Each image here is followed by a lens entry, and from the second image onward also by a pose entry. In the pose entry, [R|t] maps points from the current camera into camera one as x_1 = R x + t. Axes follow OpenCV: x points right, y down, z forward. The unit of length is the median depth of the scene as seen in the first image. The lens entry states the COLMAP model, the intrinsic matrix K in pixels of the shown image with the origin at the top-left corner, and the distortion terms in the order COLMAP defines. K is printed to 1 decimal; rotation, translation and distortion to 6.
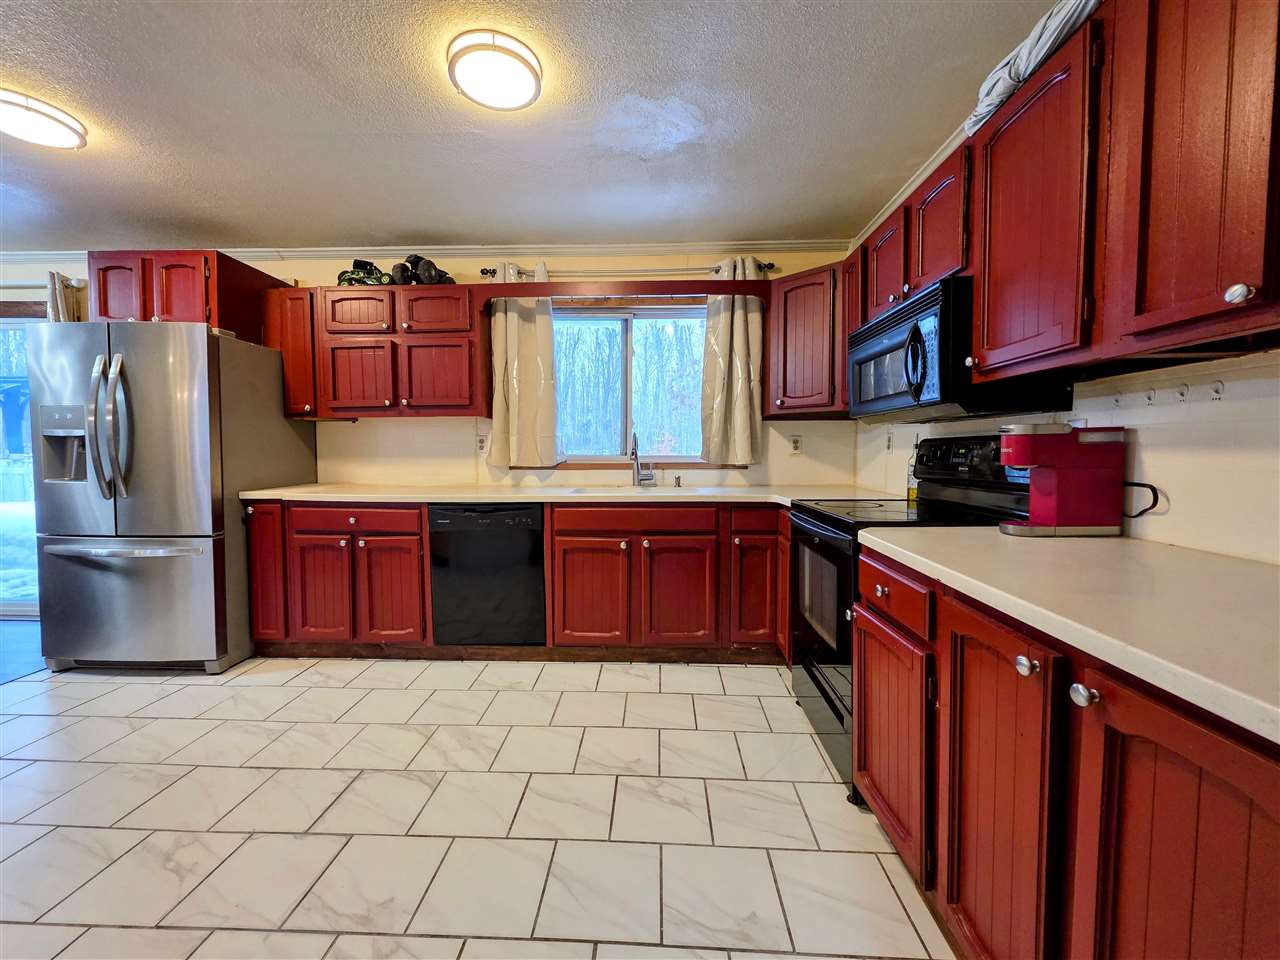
lens RADIAL K [[511.6, 0, 637.0], [0, 511.6, 471.8], [0, 0, 1]] dist [0.000710, -0.000059]
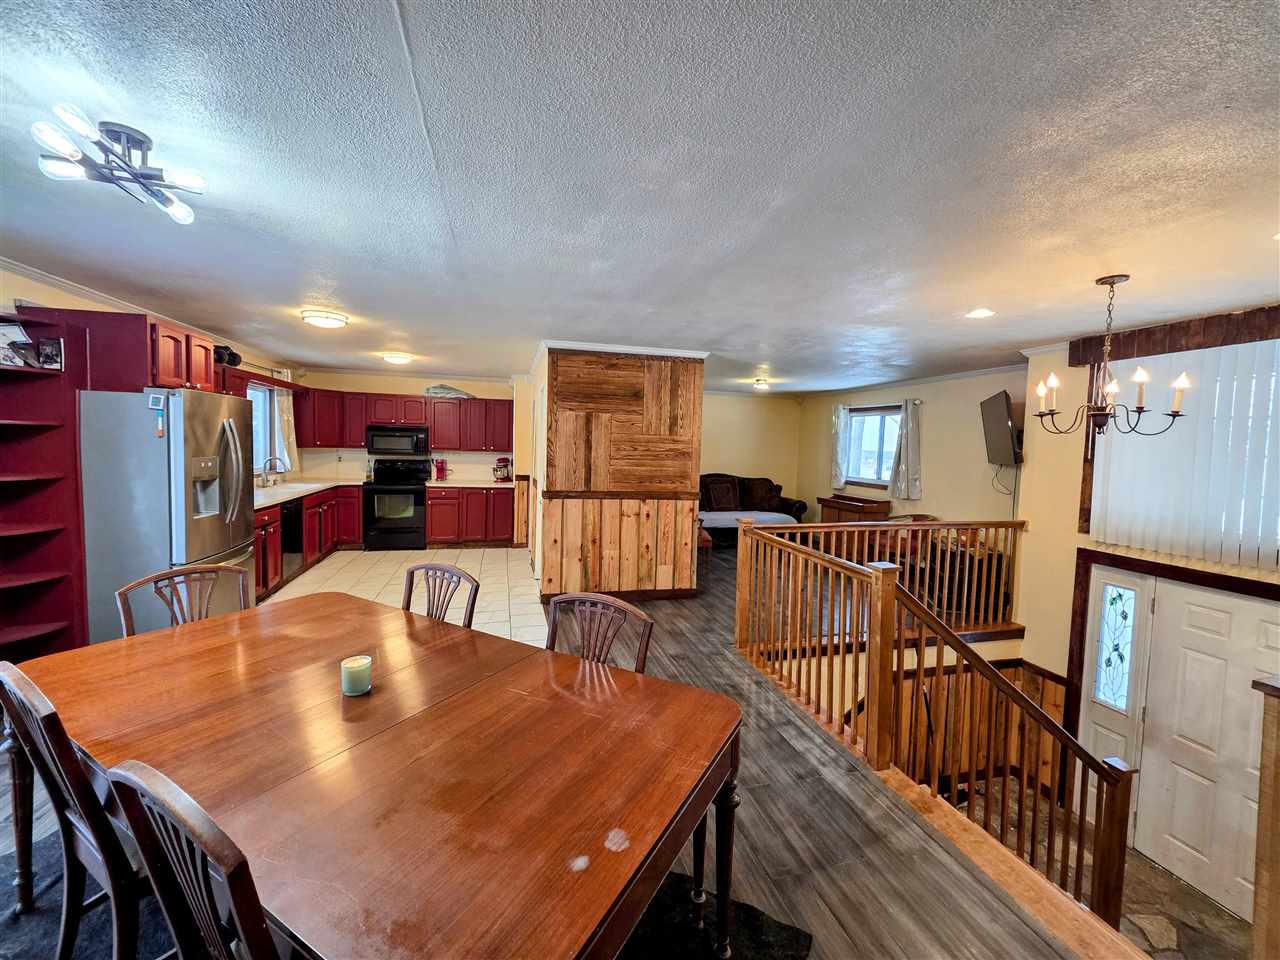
lens RADIAL K [[511.6, 0, 637.0], [0, 511.6, 471.8], [0, 0, 1]] dist [0.000710, -0.000059]
pose [[-0.295115, -0.059237, 0.953624, -2.506712], [0.013687, 0.997712, 0.066211, -0.149517], [-0.955364, 0.032593, -0.293629, 0.327618]]
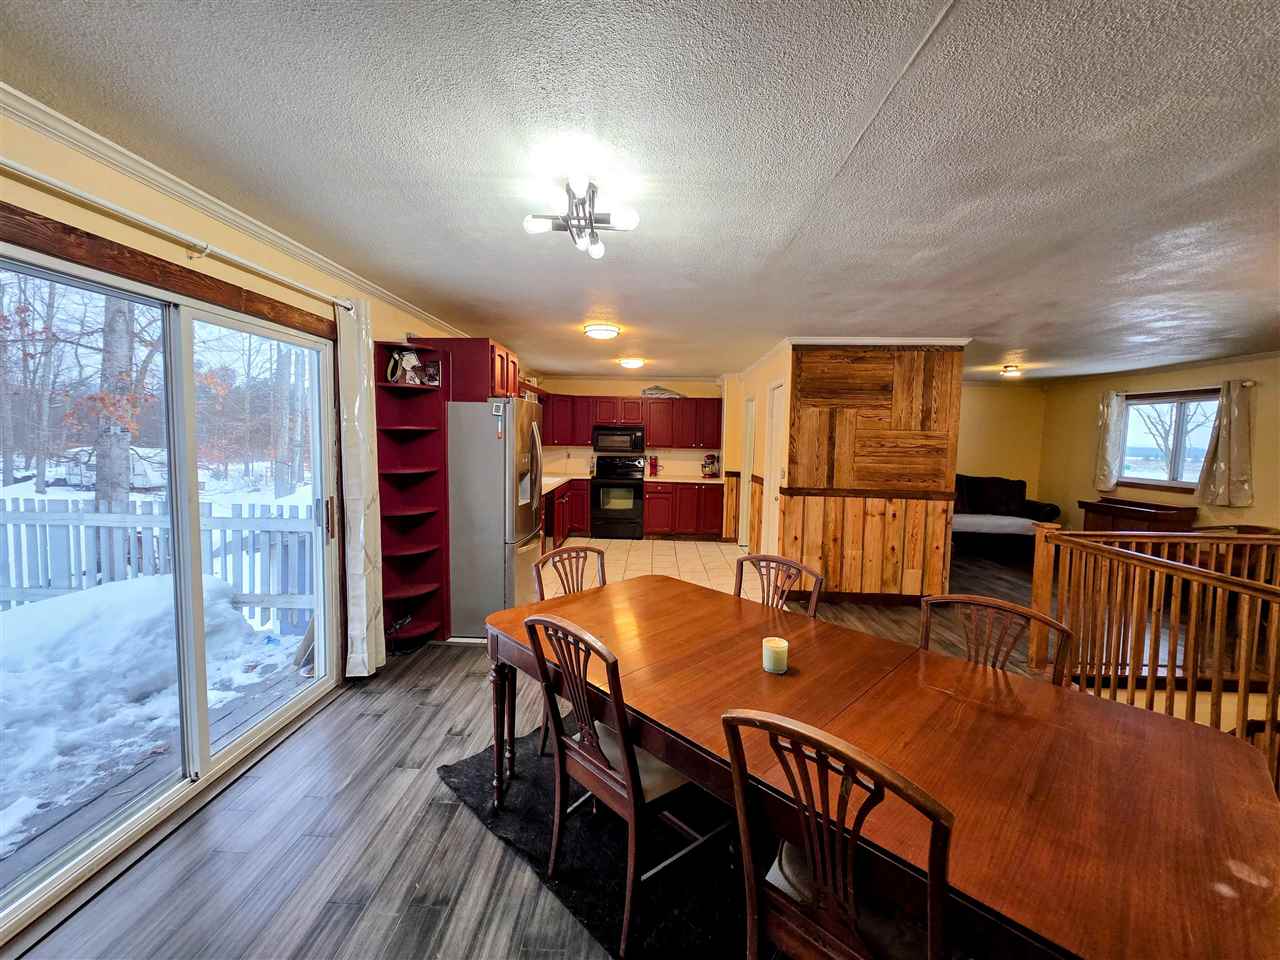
lens RADIAL K [[506.9, 0, 636.2], [0, 506.9, 472.9], [0, 0, 1]] dist [0.000075, 0.000490]
pose [[-0.002168, -0.069399, 0.997587, -2.482636], [0.025332, 0.997265, 0.069432, -0.157537], [-0.999677, 0.025421, -0.000404, 0.630802]]
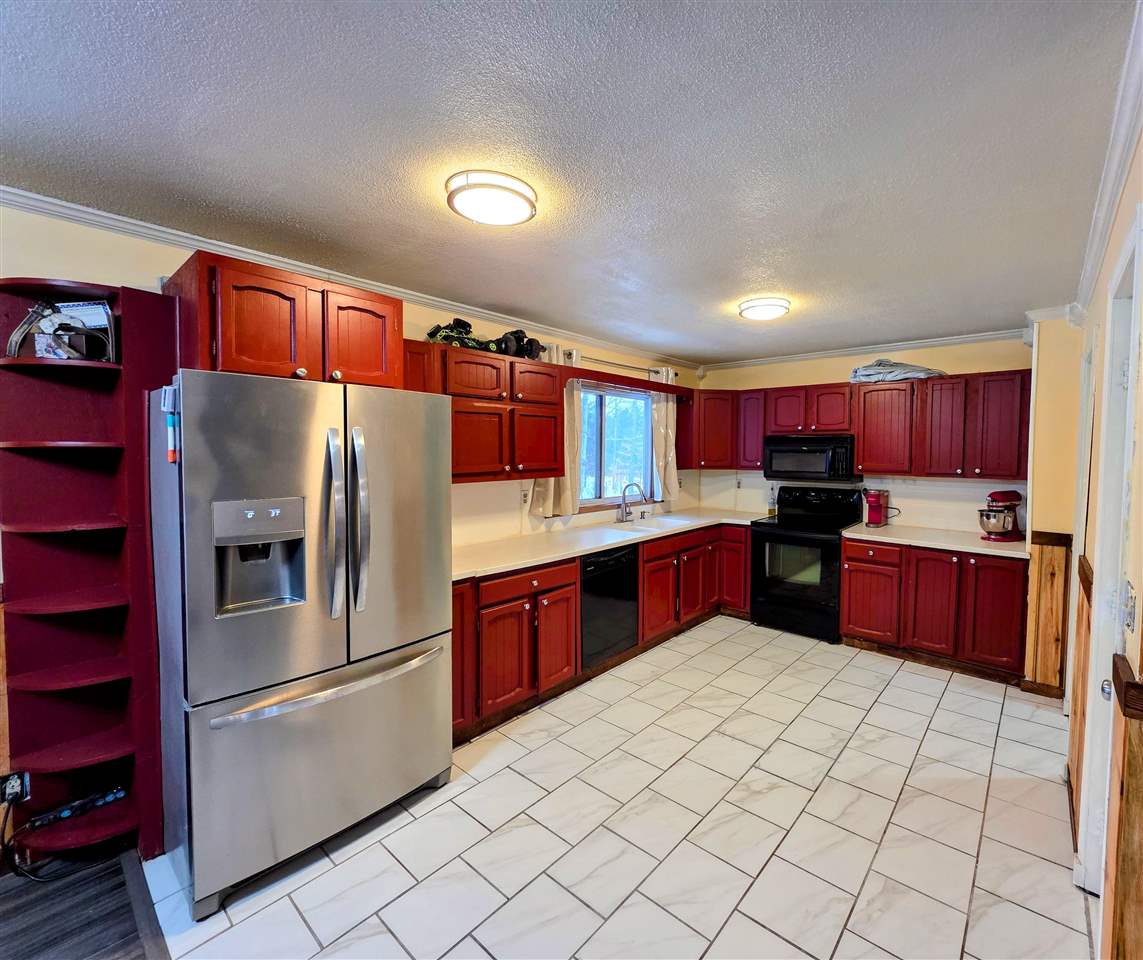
lens RADIAL K [[506.8, 0, 634.5], [0, 506.8, 472.0], [0, 0, 1]] dist [-0.004059, -0.000624]
pose [[0.593118, -0.029899, 0.804560, -1.283194], [0.027290, 0.999483, 0.017025, -0.151085], [-0.804653, 0.011858, 0.593627, 0.196523]]
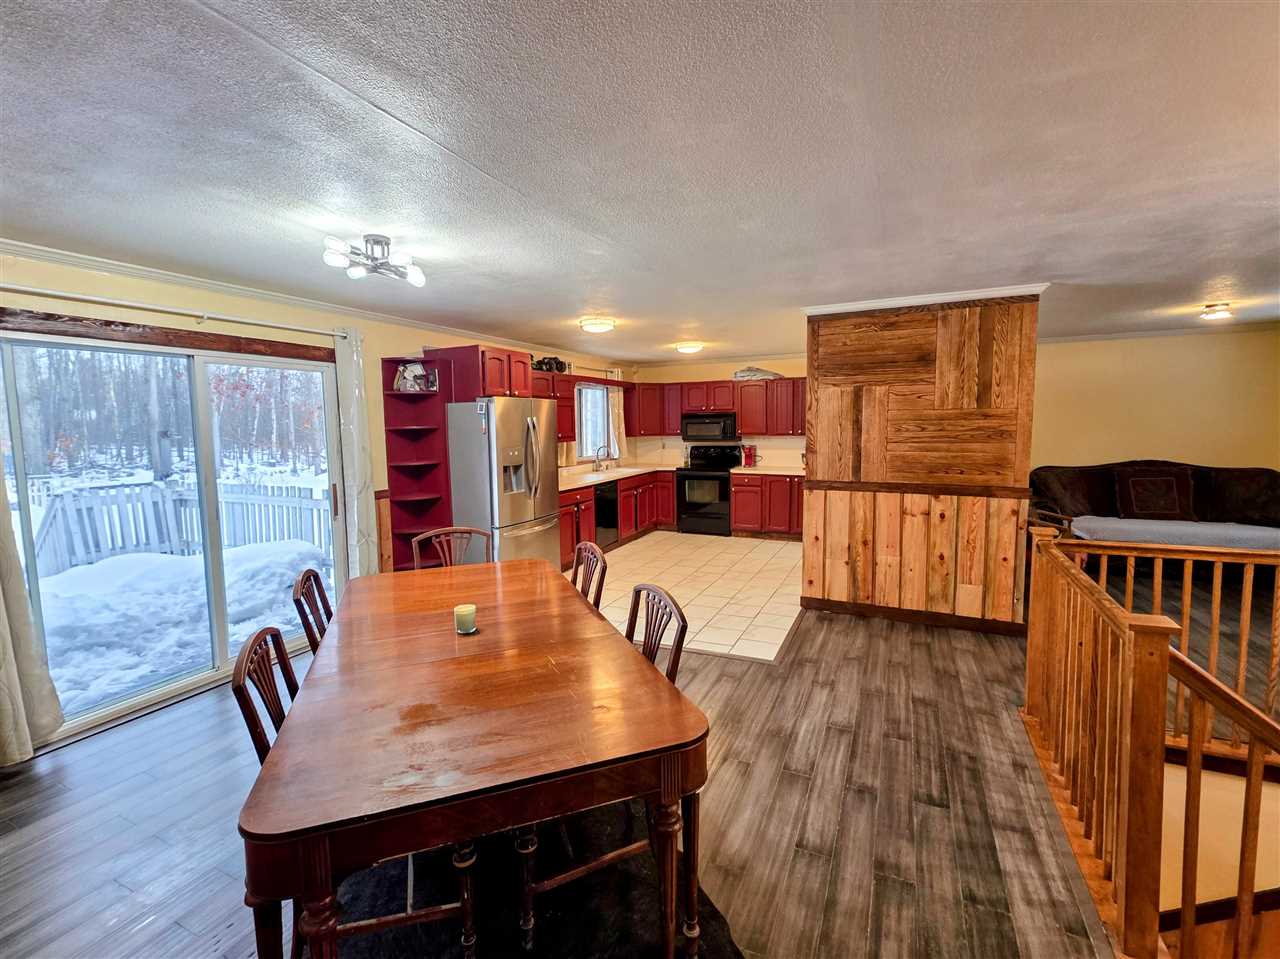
lens RADIAL K [[570.5, 0, 632.3], [0, 570.5, 476.2], [0, 0, 1]] dist [0.001997, 0.000104]
pose [[0.393580, -0.090393, 0.914836, -2.524404], [0.055027, 0.995686, 0.074708, -0.142255], [-0.917642, 0.020937, 0.396856, -0.088082]]
